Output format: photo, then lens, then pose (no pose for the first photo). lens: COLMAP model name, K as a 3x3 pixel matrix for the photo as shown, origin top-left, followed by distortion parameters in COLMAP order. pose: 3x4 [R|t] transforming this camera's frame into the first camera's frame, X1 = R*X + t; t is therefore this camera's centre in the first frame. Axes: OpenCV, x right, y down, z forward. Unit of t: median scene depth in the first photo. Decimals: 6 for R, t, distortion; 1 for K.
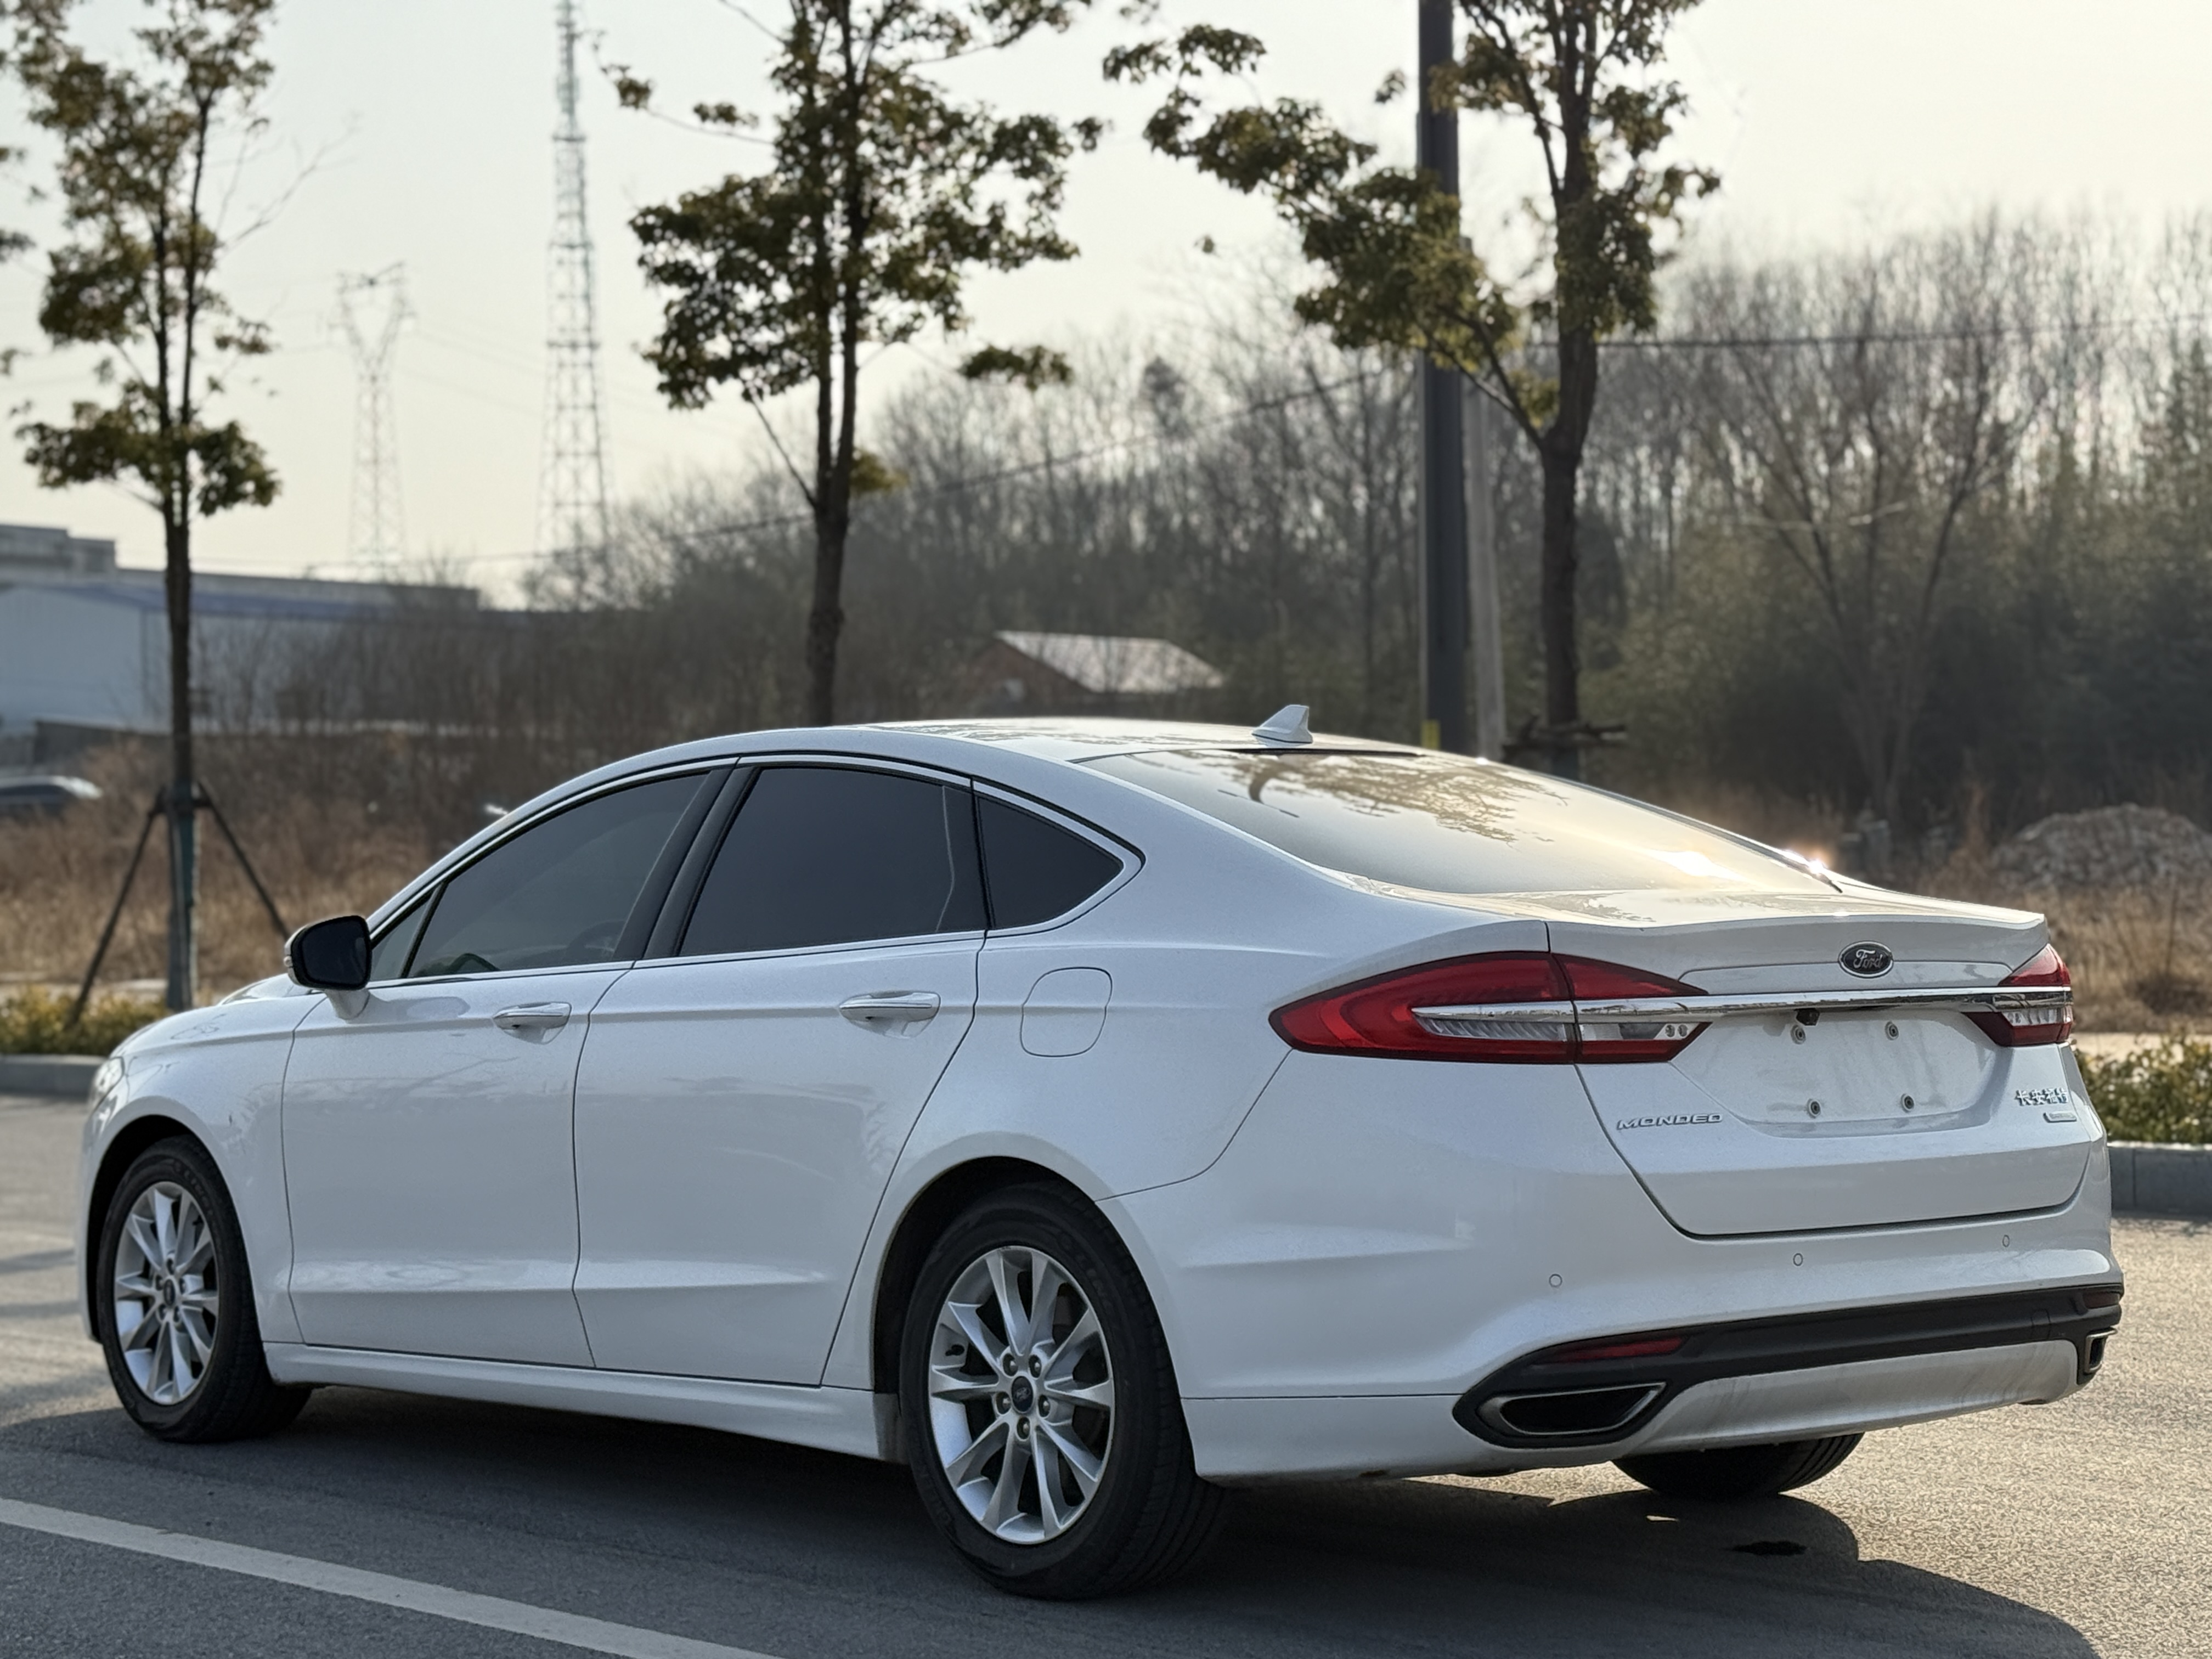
lens RADIAL K [[4214.9, 0, 1106.0], [0, 4214.9, 829.5], [0, 0, 1]] dist [0.042745, -0.104215]
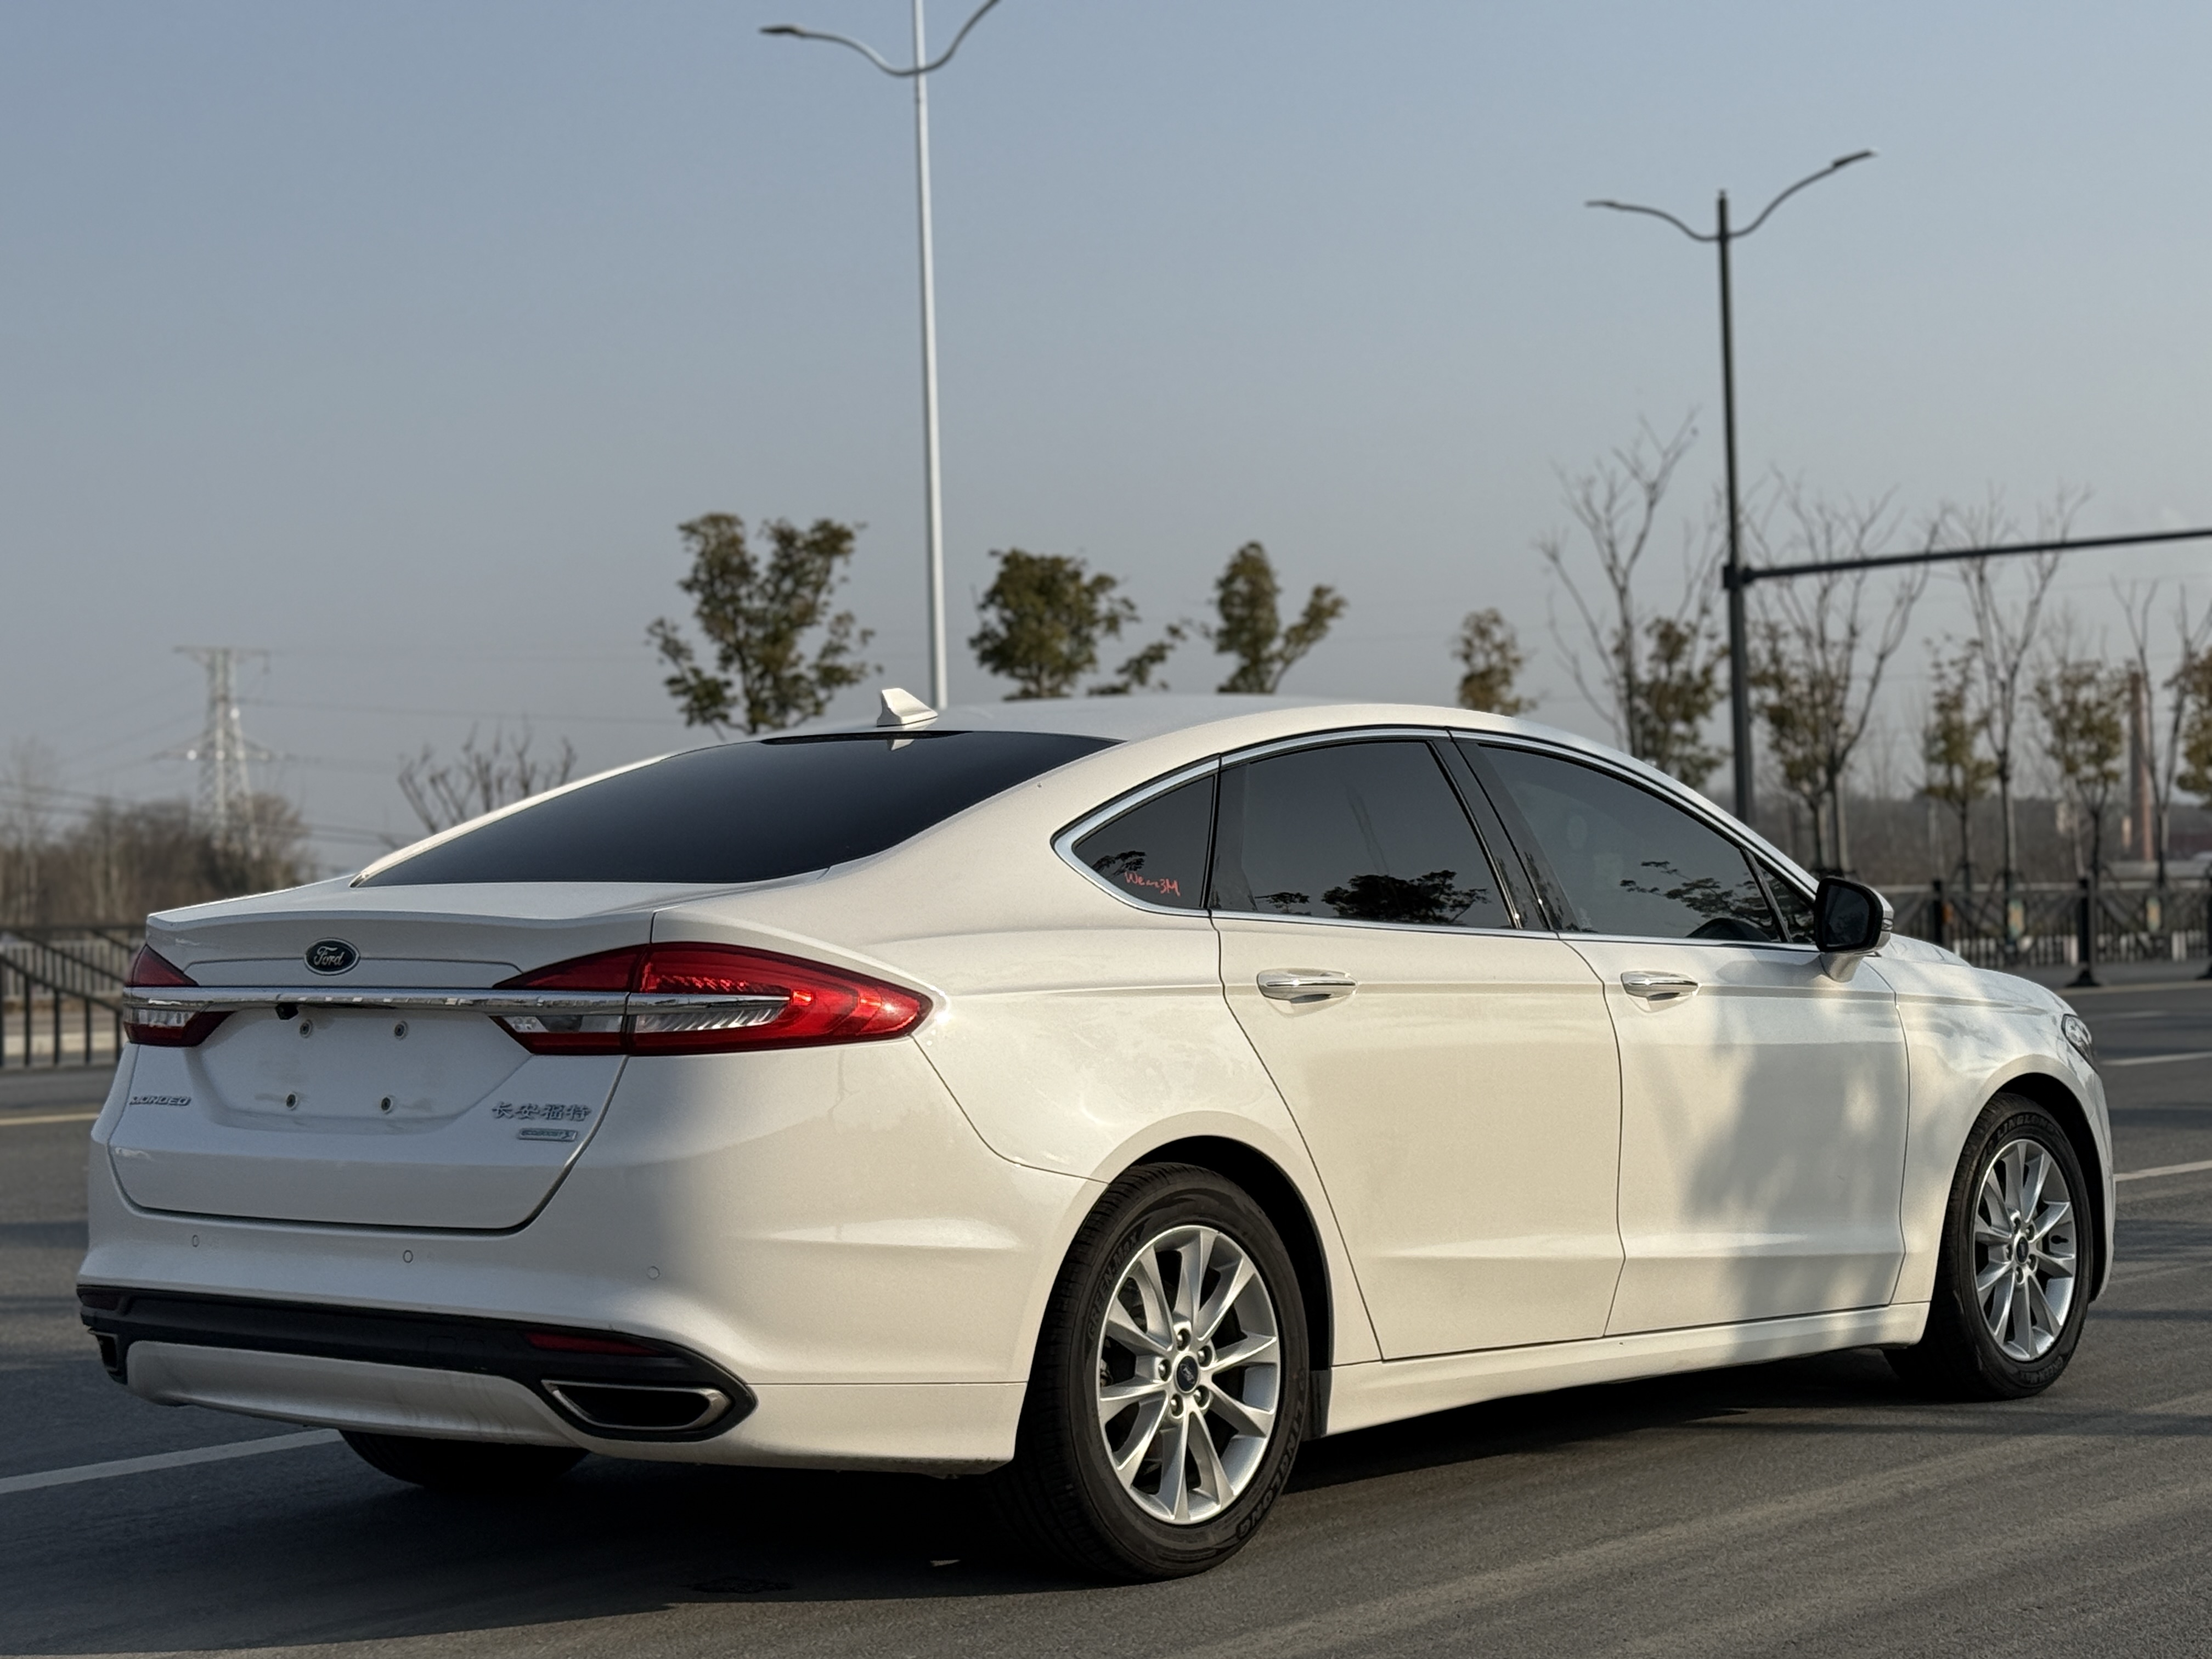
lens RADIAL K [[4214.9, 0, 1106.0], [0, 4214.9, 829.5], [0, 0, 1]] dist [0.042745, -0.104215]
pose [[0.157945, -0.010117, -0.987396, 1.172870], [0.026230, 0.999638, -0.006047, 0.011634], [0.987099, -0.024944, 0.158154, 1.007791]]
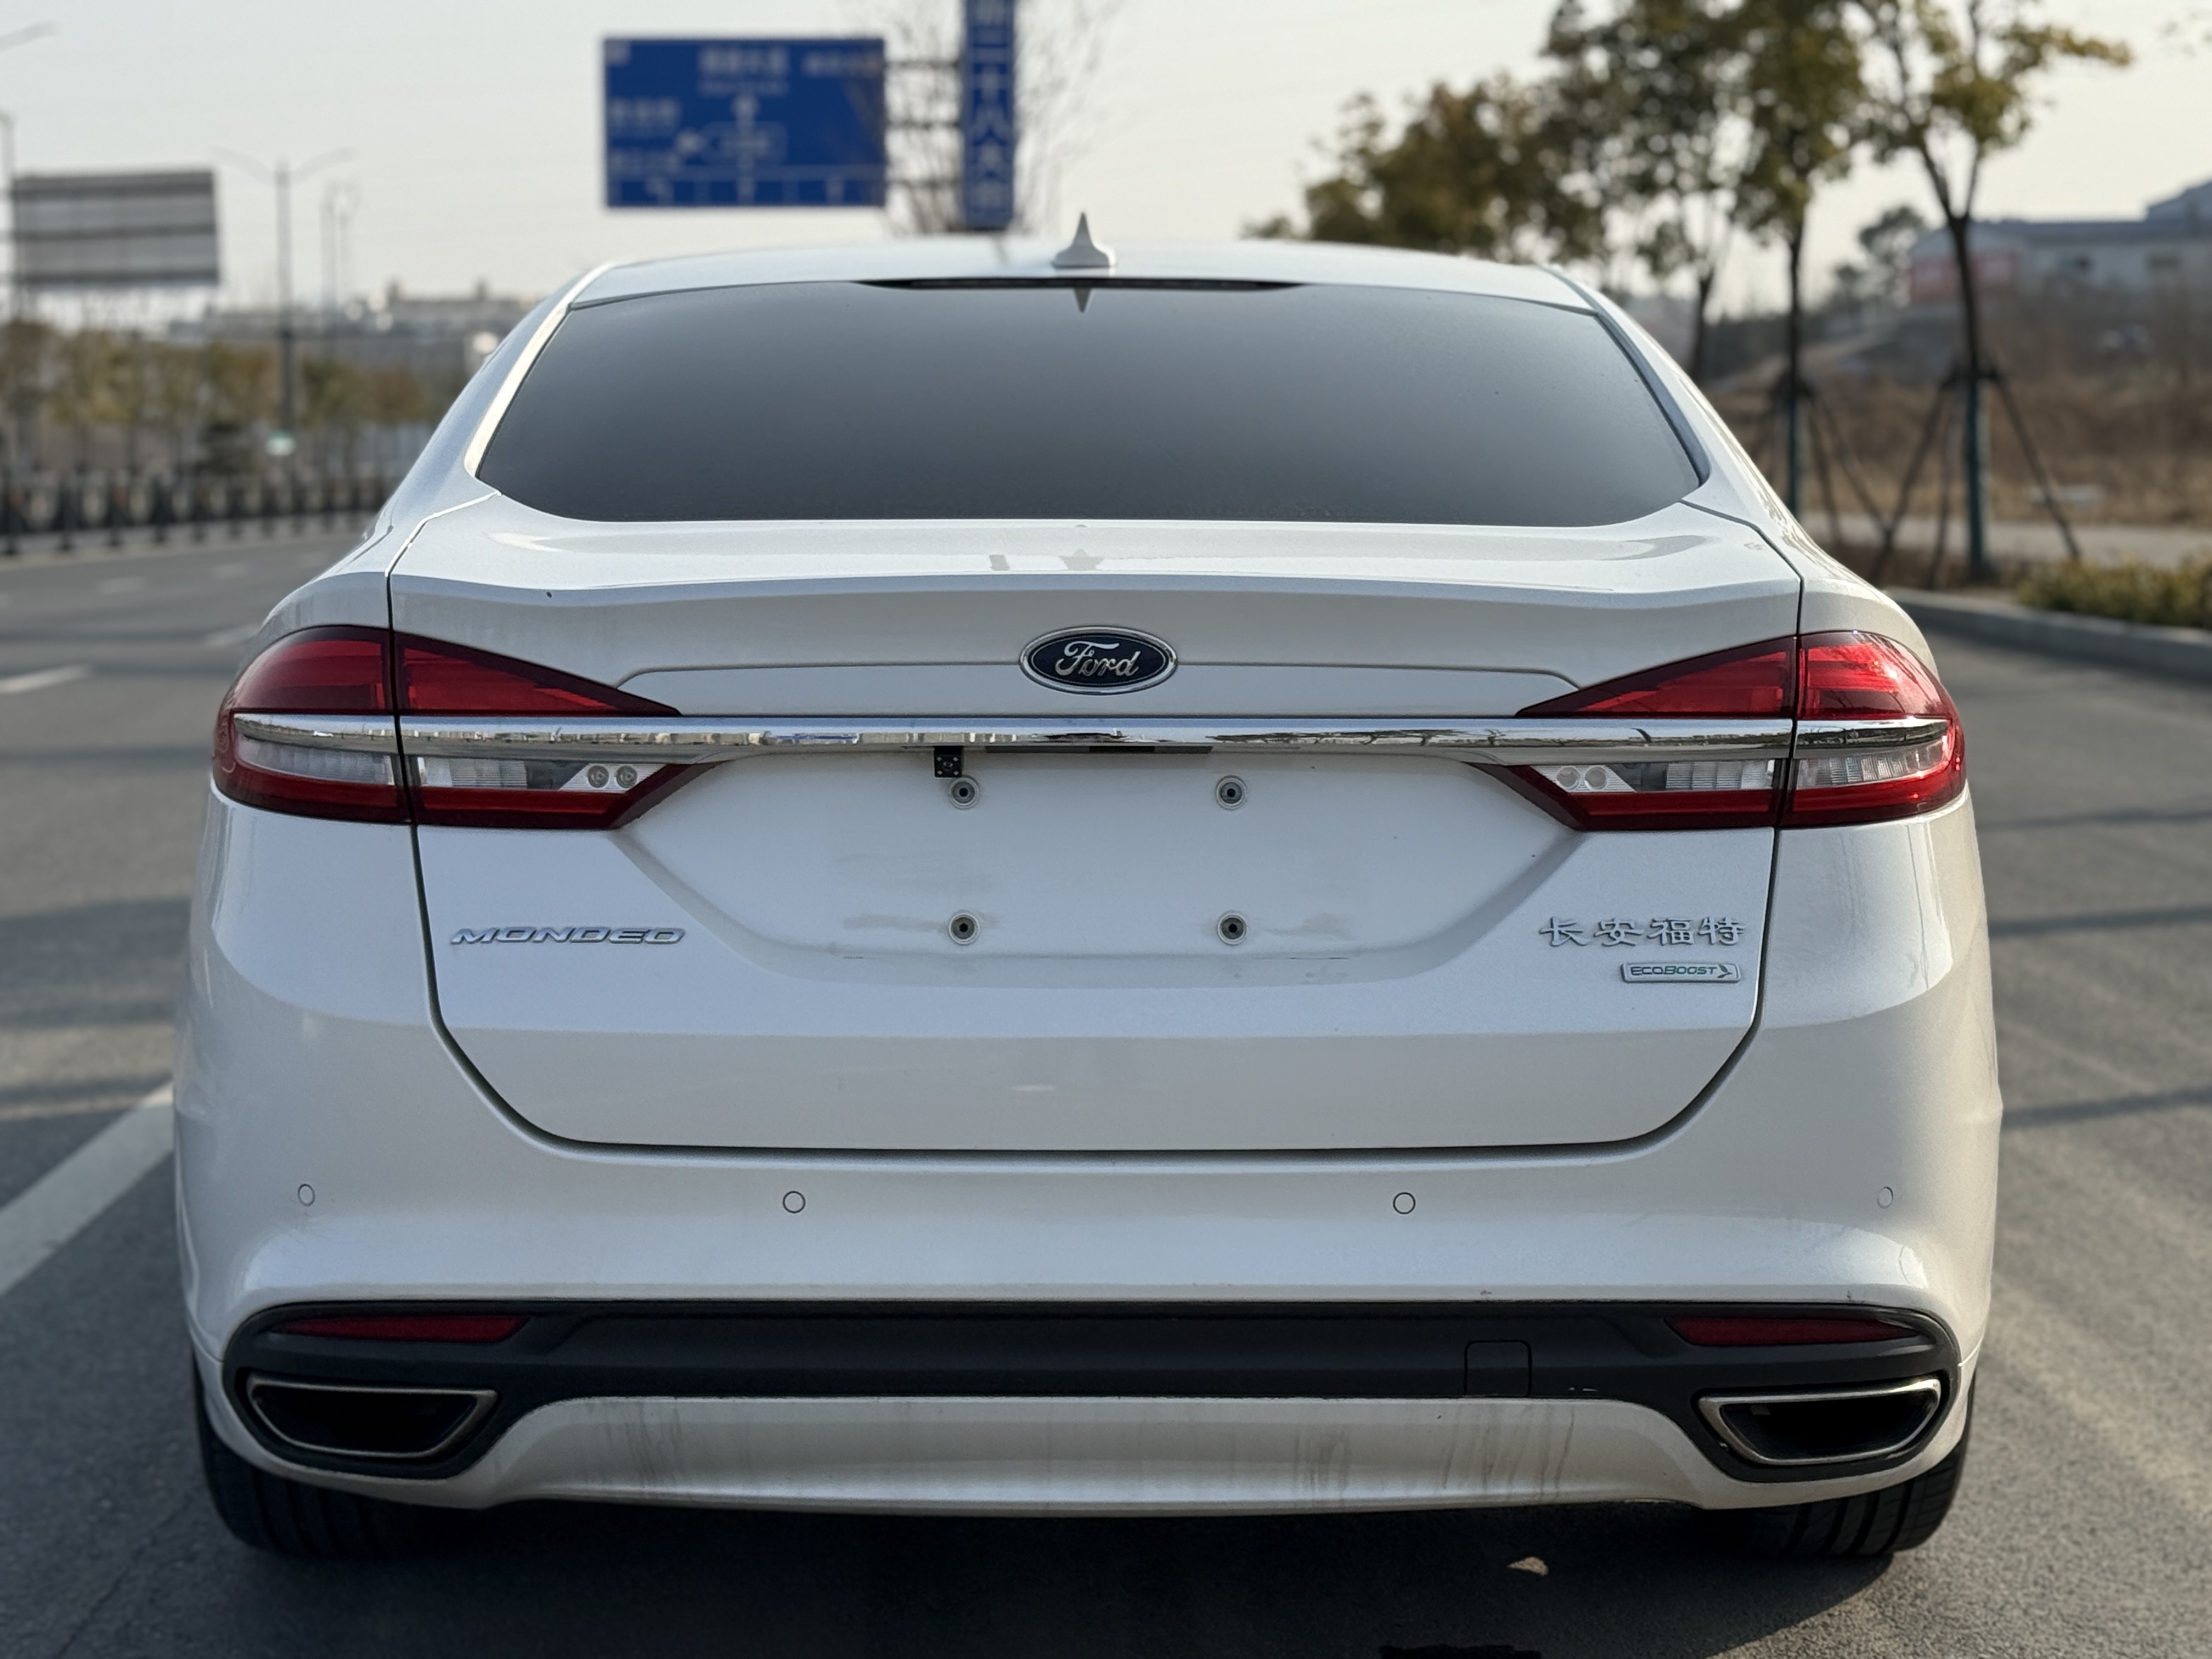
lens RADIAL K [[4214.9, 0, 1106.0], [0, 4214.9, 829.5], [0, 0, 1]] dist [0.042745, -0.104215]
pose [[0.763361, 0.061773, -0.643012, 0.518325], [0.002875, 0.995082, 0.099009, -0.000606], [0.645966, -0.077428, 0.759430, 0.582956]]
